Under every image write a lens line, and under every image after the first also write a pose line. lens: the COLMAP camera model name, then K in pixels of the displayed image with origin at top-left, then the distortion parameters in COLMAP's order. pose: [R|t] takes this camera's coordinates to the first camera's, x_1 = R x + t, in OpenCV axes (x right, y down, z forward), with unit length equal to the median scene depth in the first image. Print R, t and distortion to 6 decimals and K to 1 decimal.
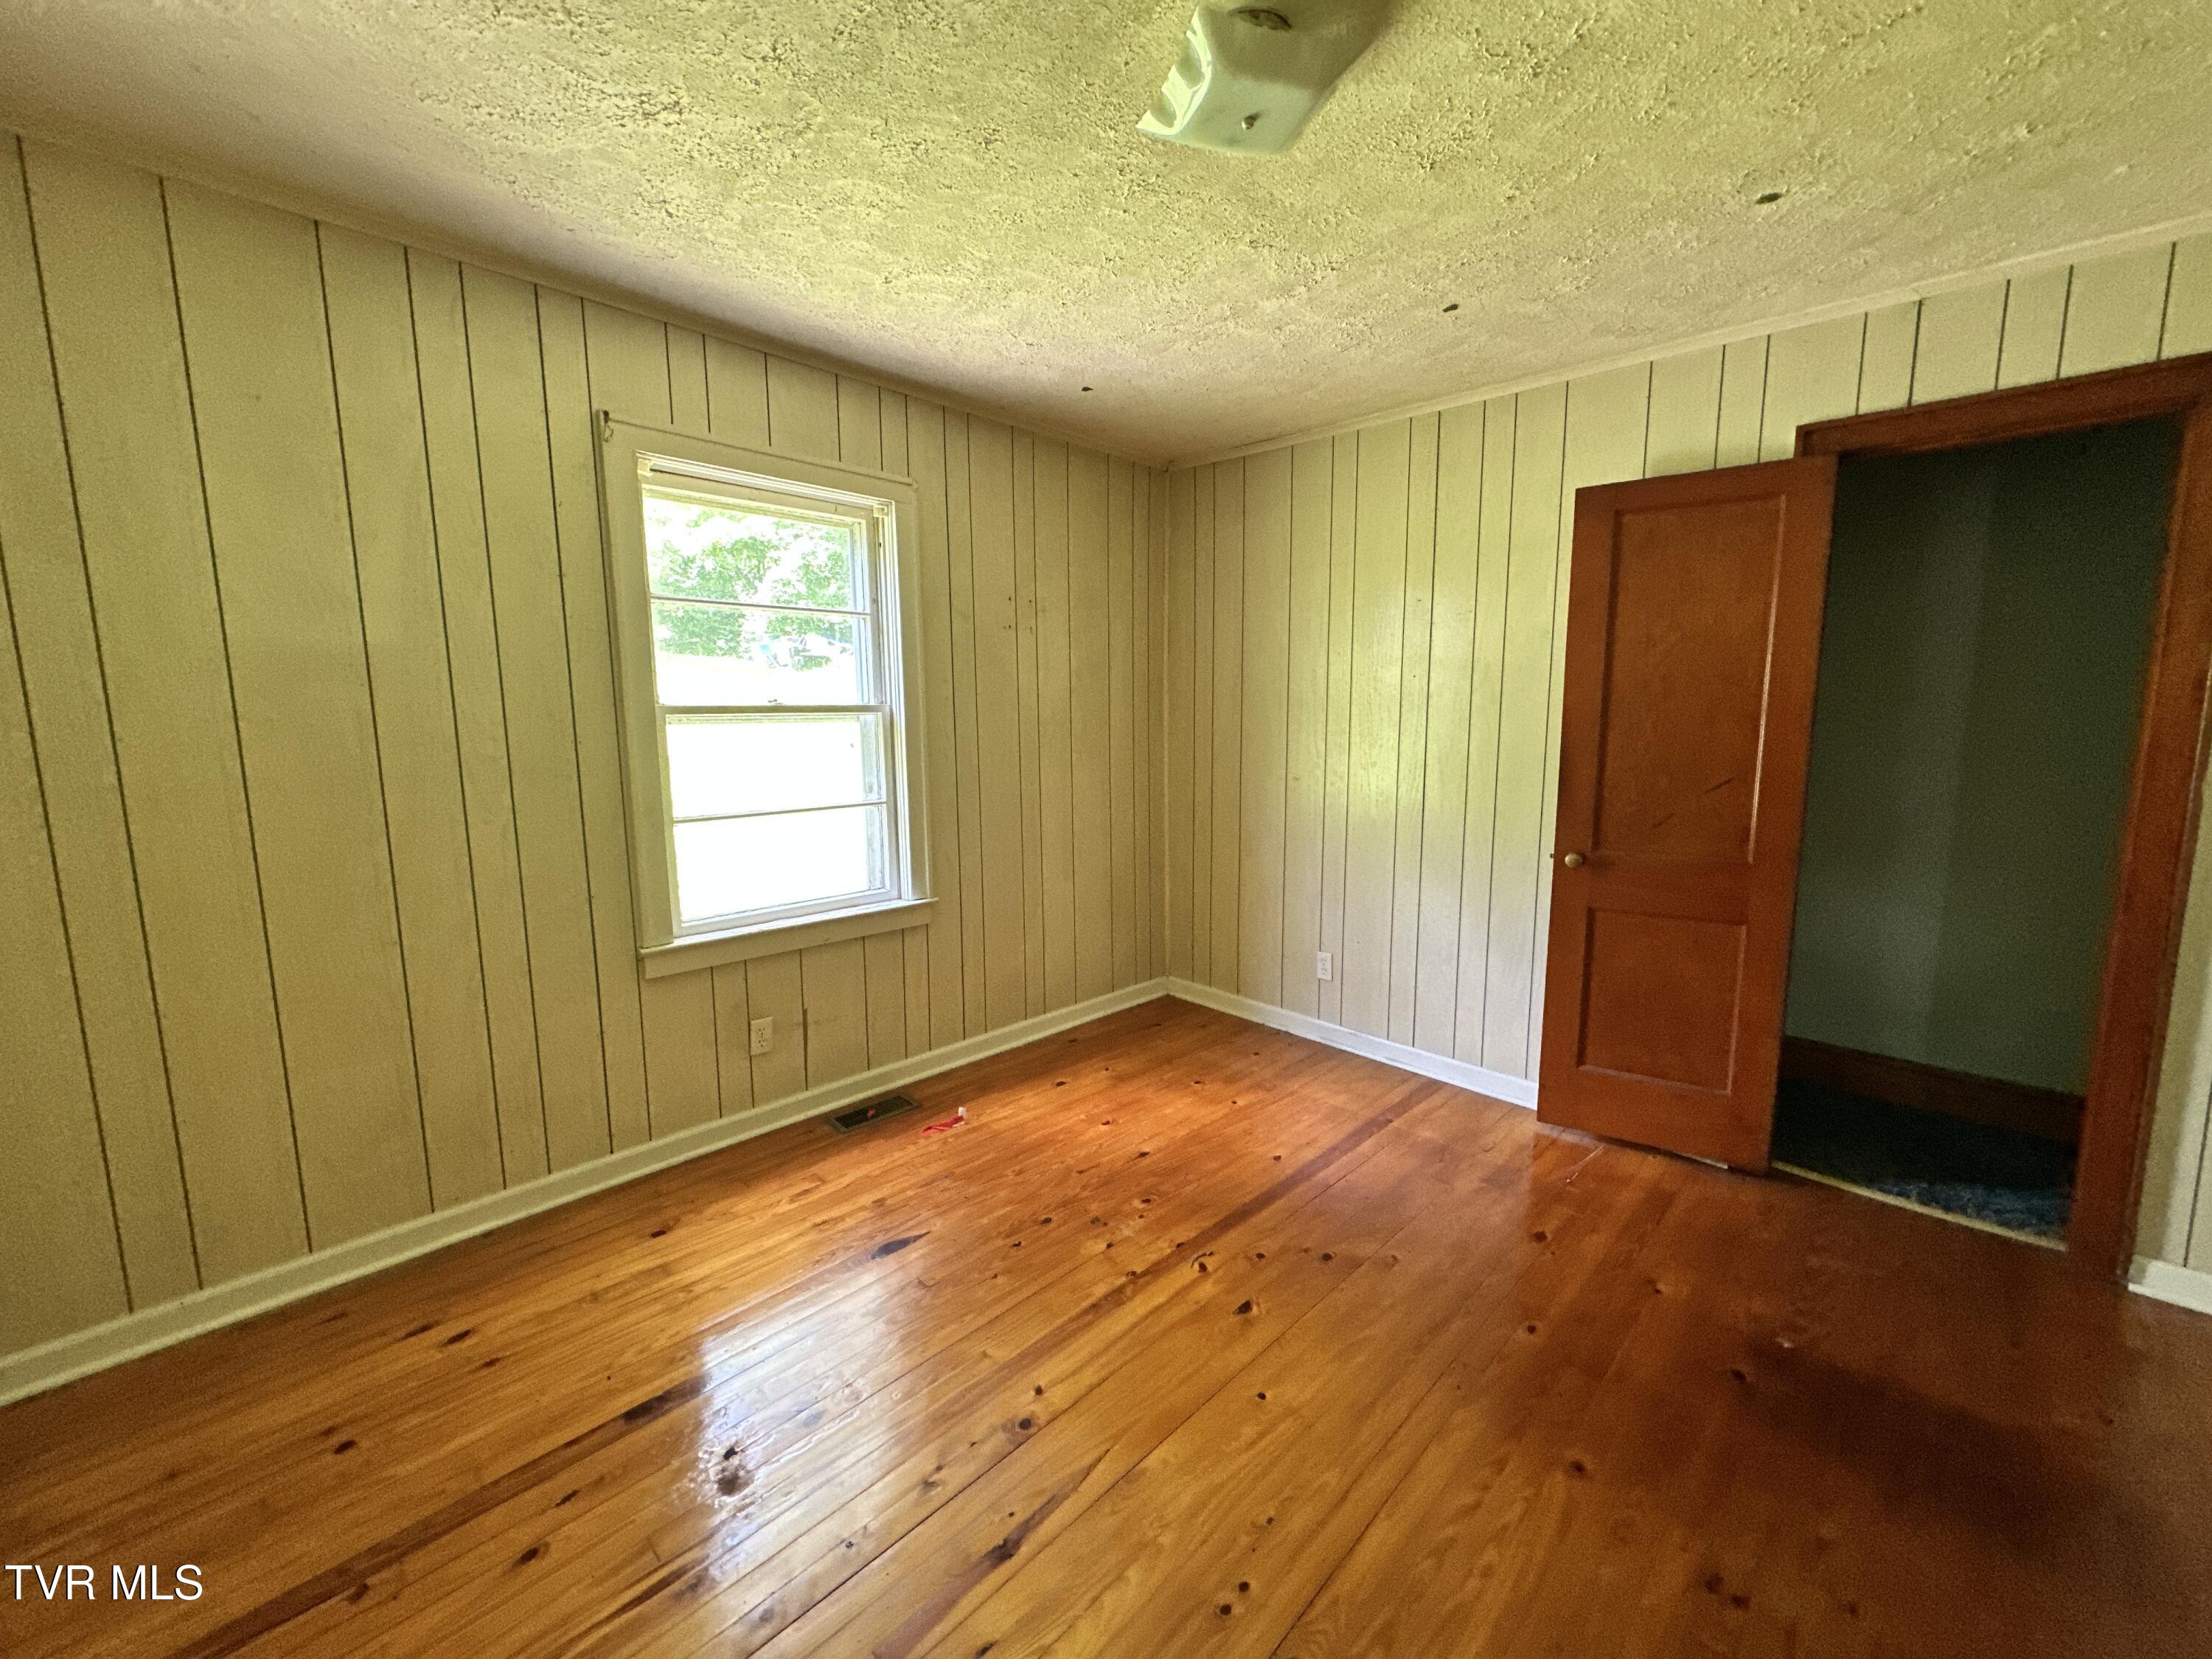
lens RADIAL K [[881.3, 0, 1104.3], [0, 881.3, 827.9], [0, 0, 1]] dist [-0.000980, 0.000177]
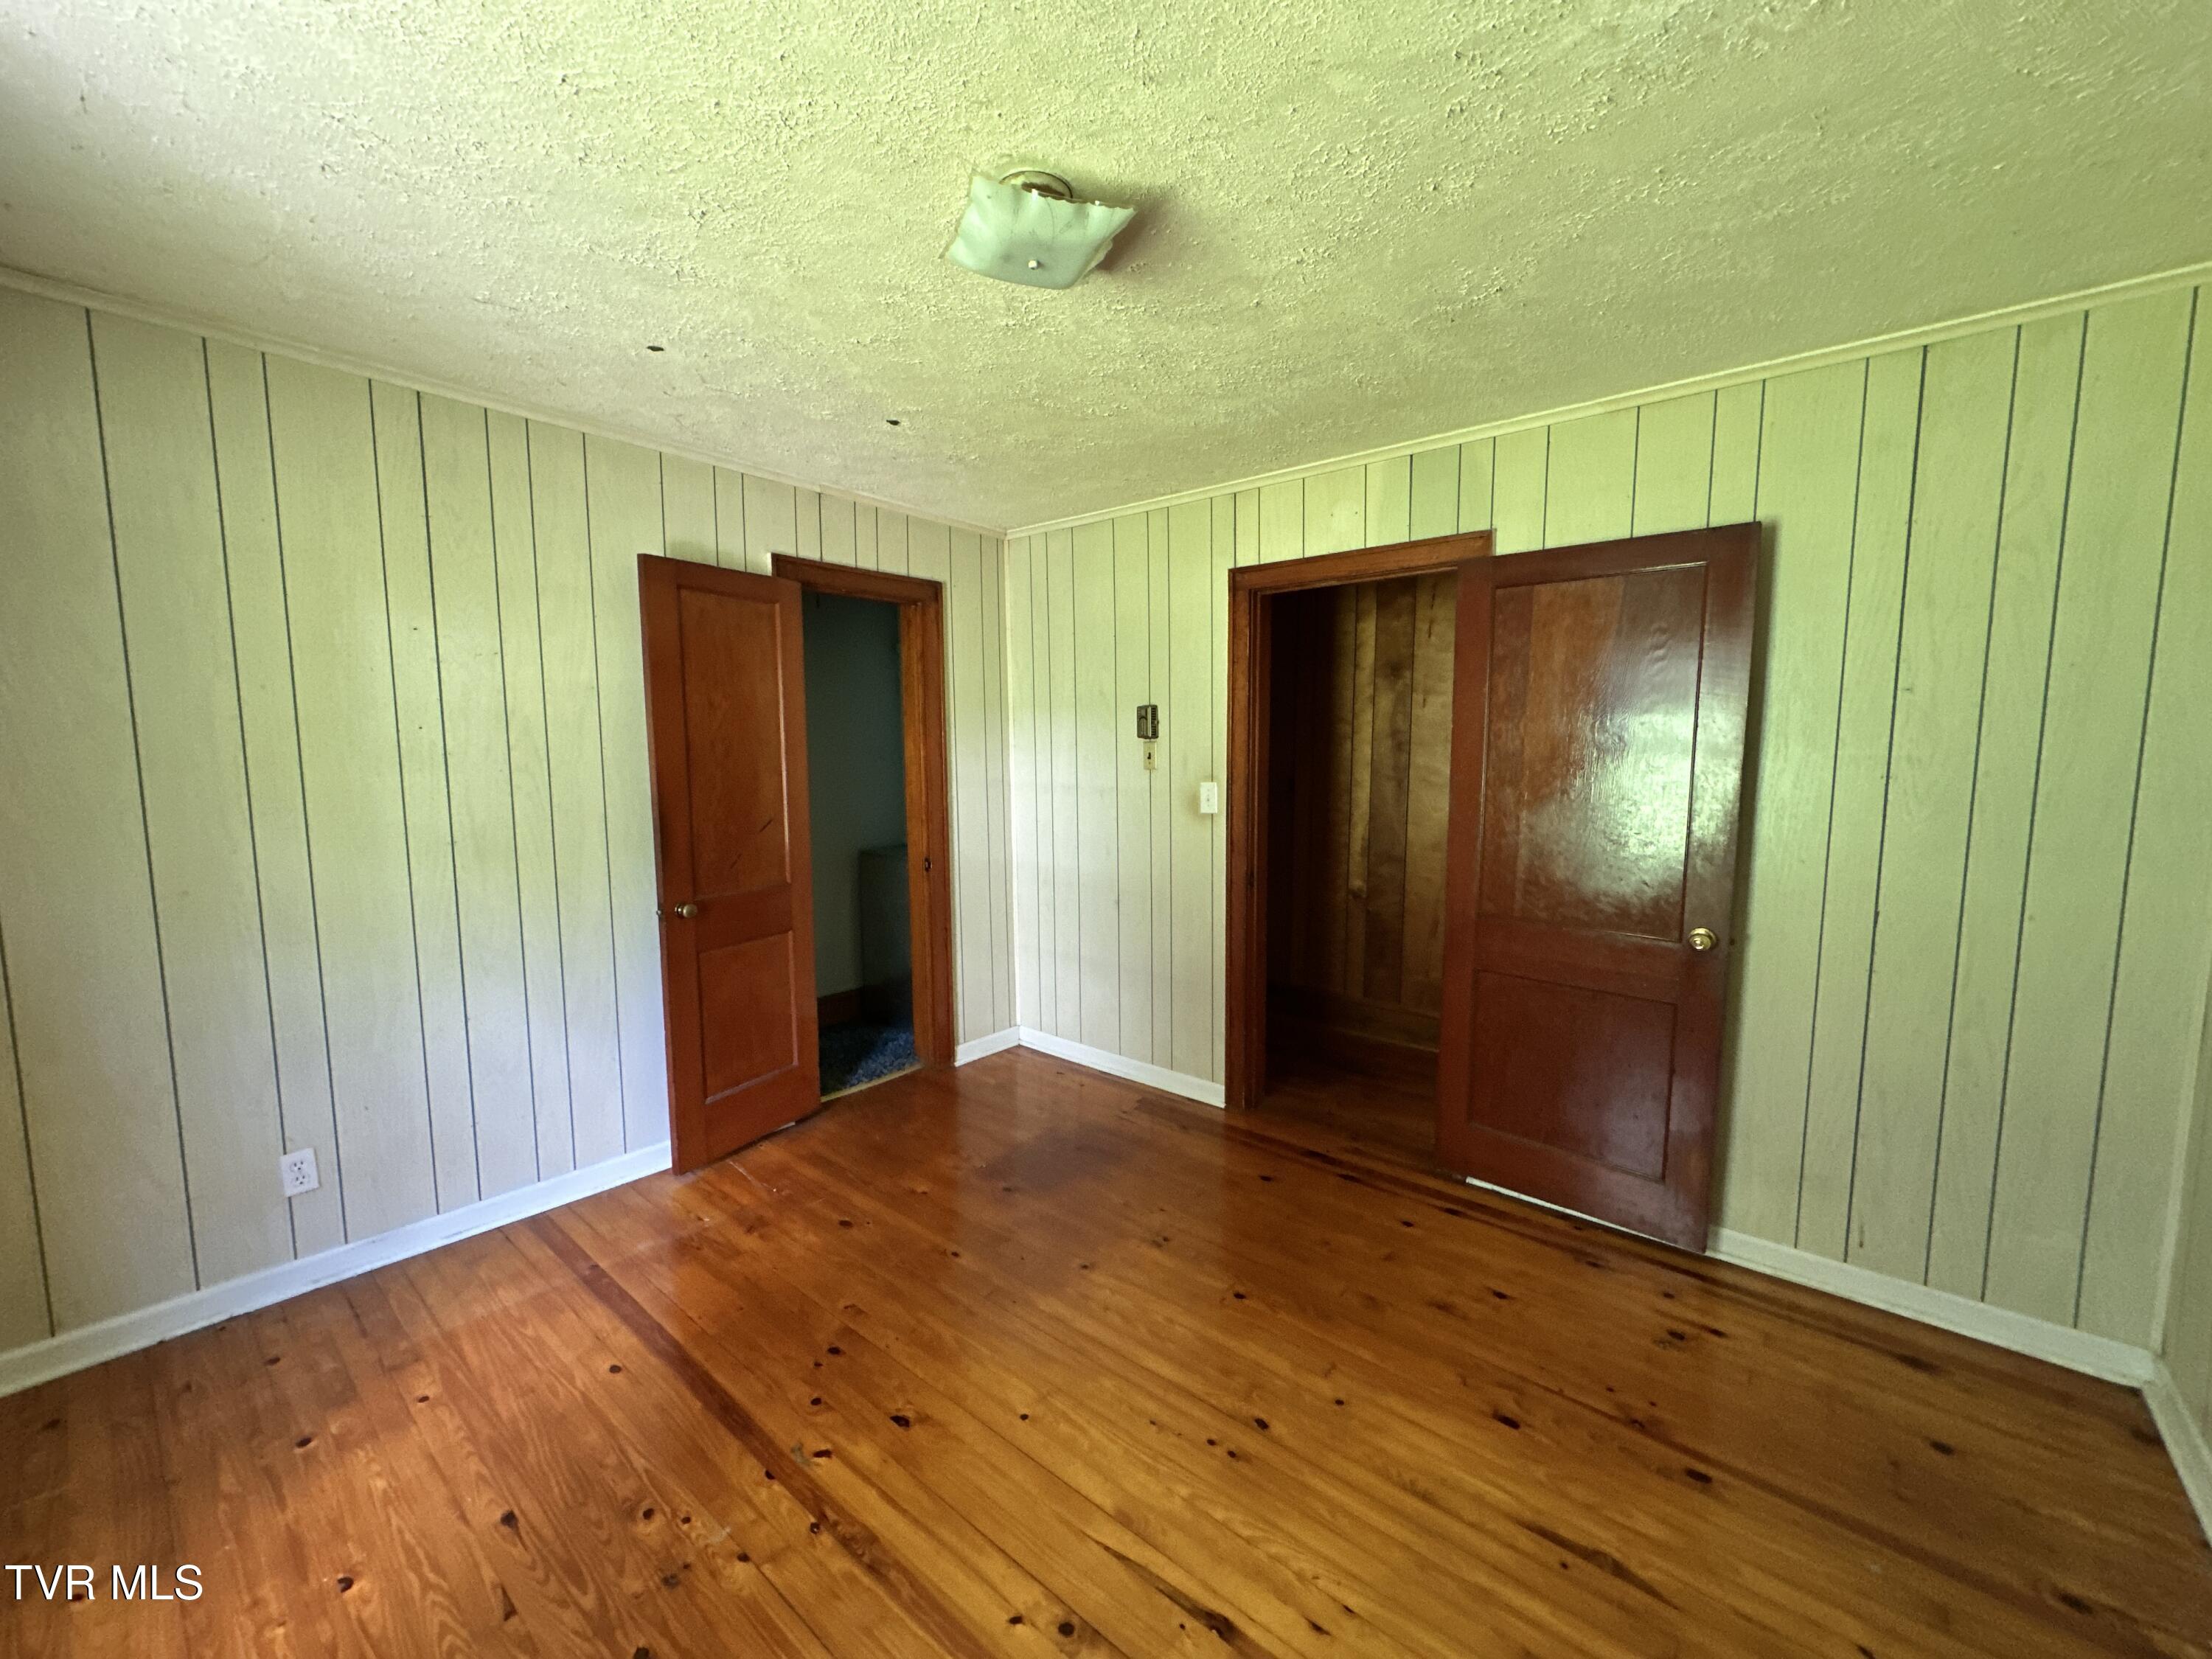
lens RADIAL K [[875.7, 0, 1106.0], [0, 875.7, 829.5], [0, 0, 1]] dist [-0.018831, 0.000219]
pose [[-0.079896, -0.091099, 0.992632, -0.561313], [0.139113, 0.985051, 0.101601, -0.100466], [-0.987048, 0.146205, -0.066029, 0.608305]]
